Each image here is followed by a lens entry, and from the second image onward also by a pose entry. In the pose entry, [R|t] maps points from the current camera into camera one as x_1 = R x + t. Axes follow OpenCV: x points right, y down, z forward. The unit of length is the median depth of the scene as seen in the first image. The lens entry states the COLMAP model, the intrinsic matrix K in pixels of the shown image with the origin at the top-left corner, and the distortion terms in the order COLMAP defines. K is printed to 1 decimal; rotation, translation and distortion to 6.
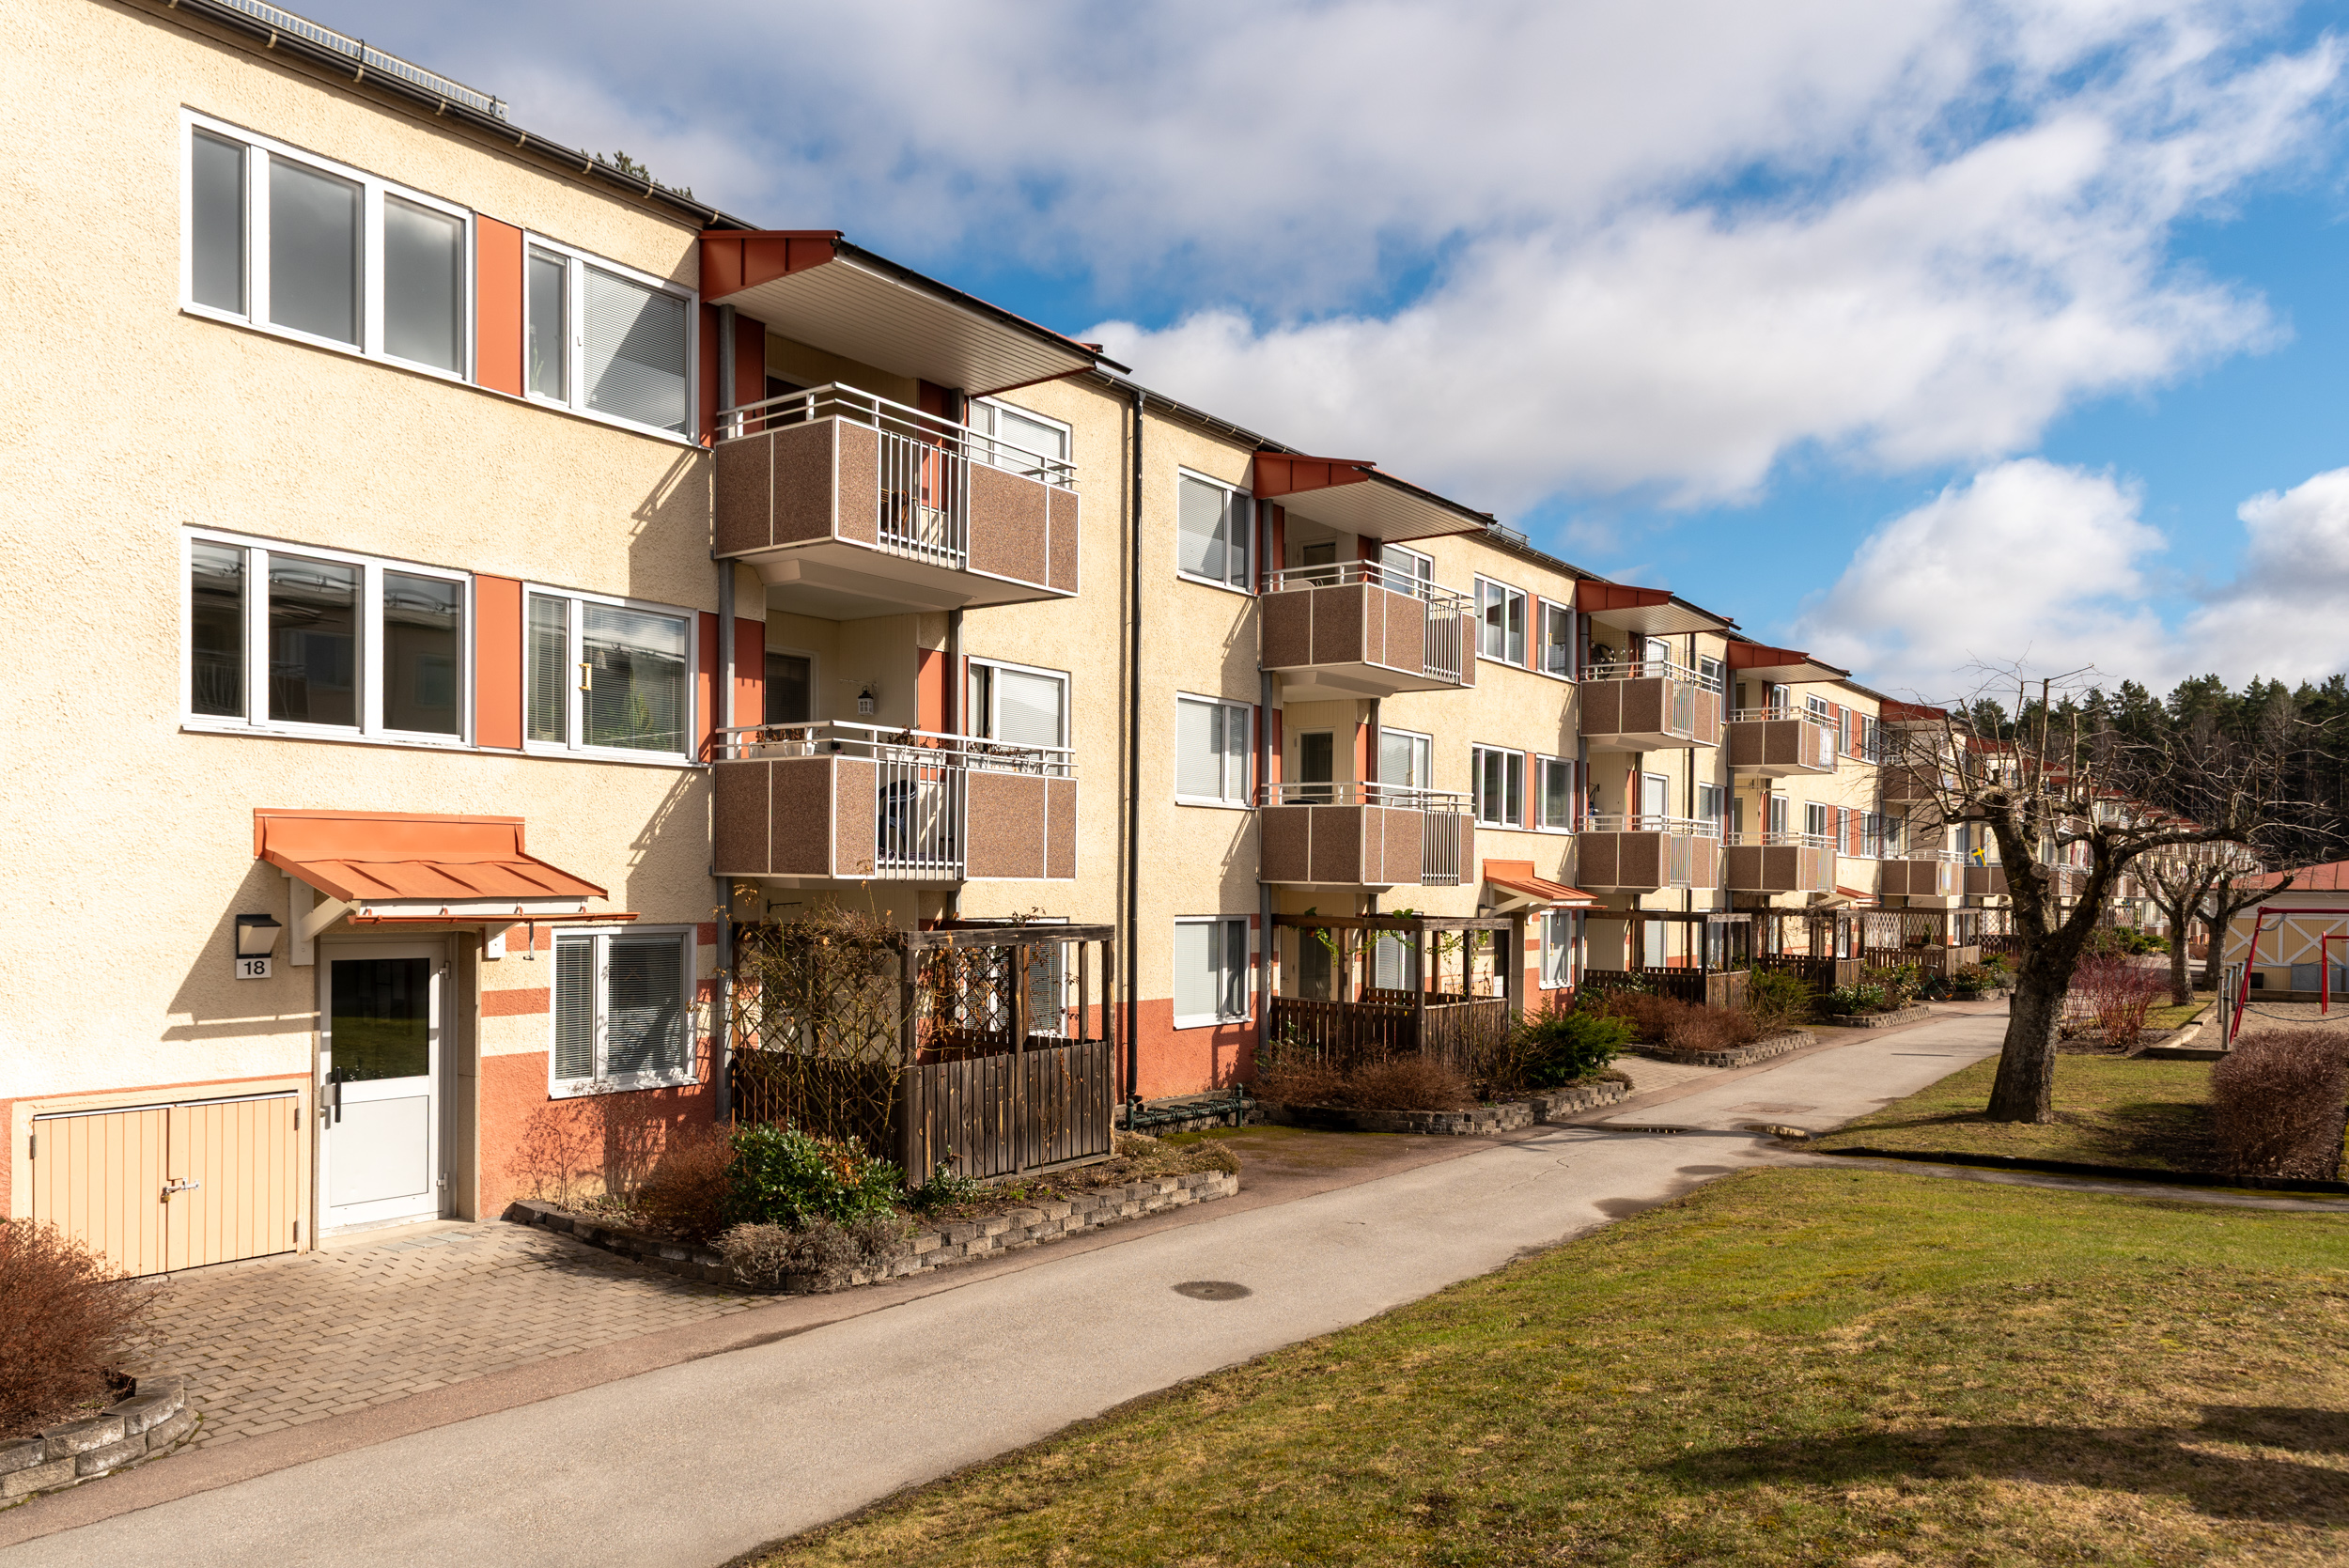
lens RADIAL K [[1614.7, 0, 1174.2], [0, 1614.7, 891.1], [0, 0, 1]] dist [0.001672, -0.001802]
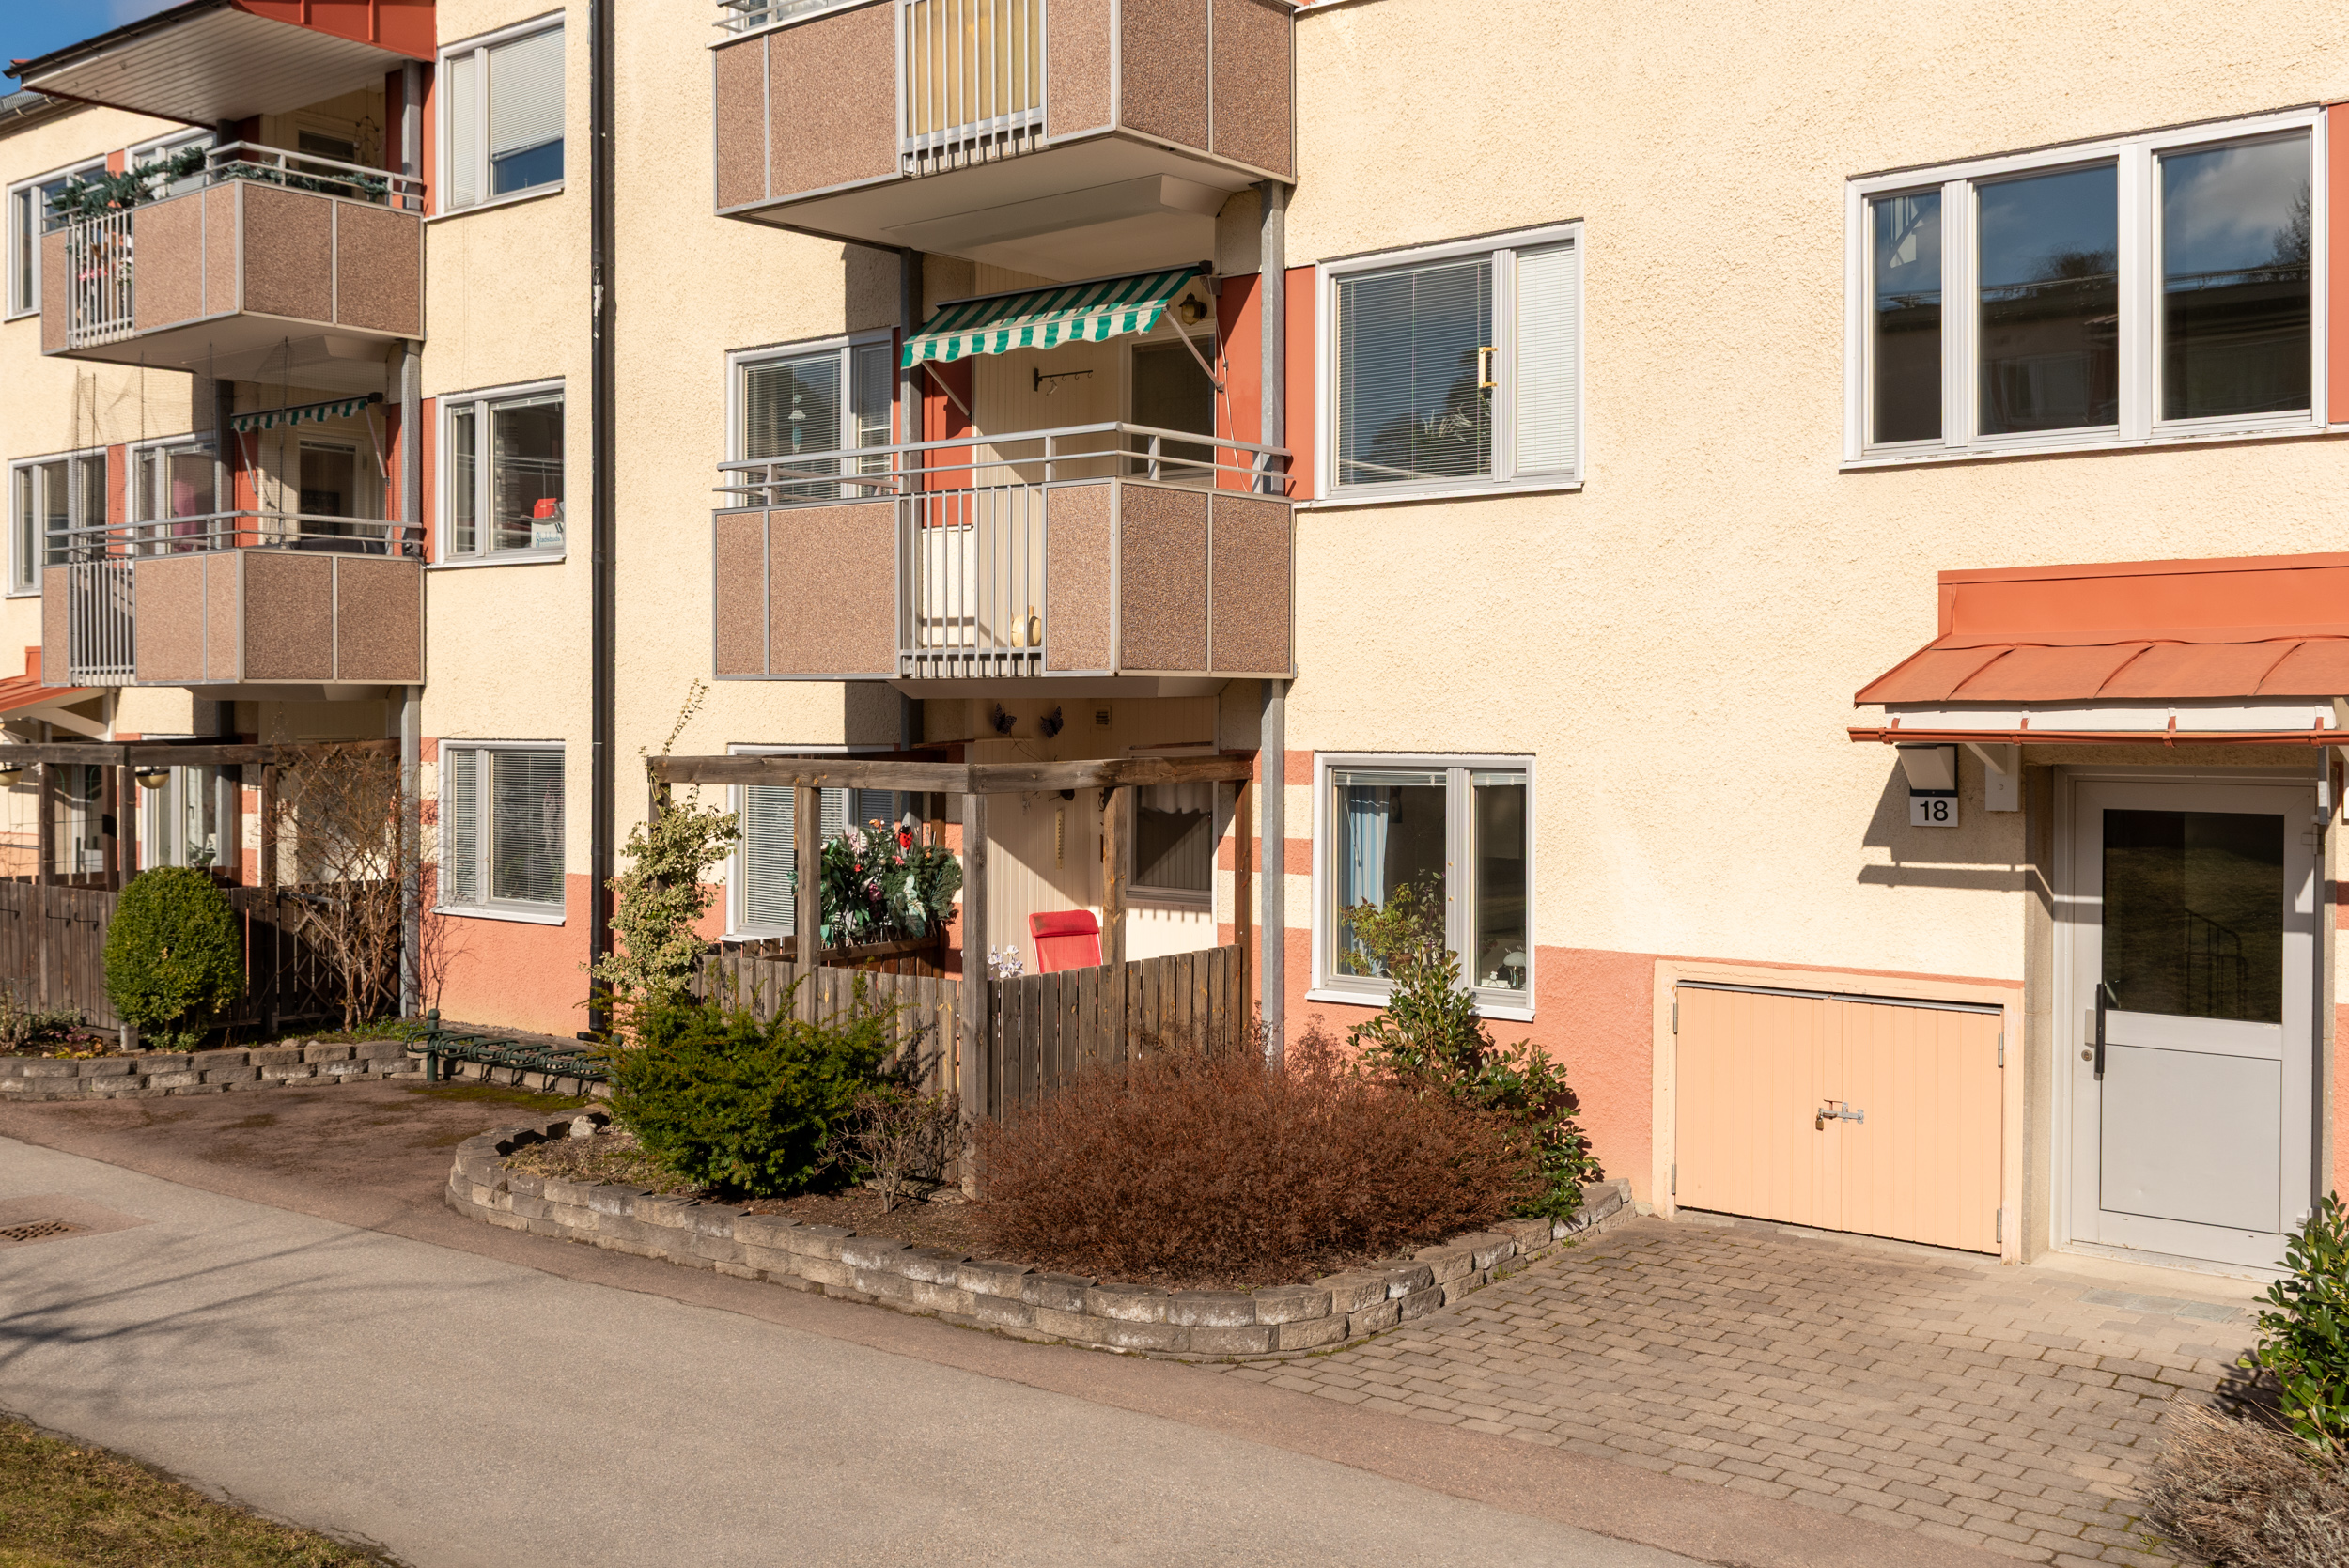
lens RADIAL K [[2284.0, 0, 1173.3], [0, 2284.0, 724.9], [0, 0, 1]] dist [0.007194, 0.010933]
pose [[-0.041480, -0.001124, -0.999139, 0.404212], [-0.004791, 0.999988, -0.000926, 0.014578], [0.999128, 0.004748, -0.041485, 0.750798]]
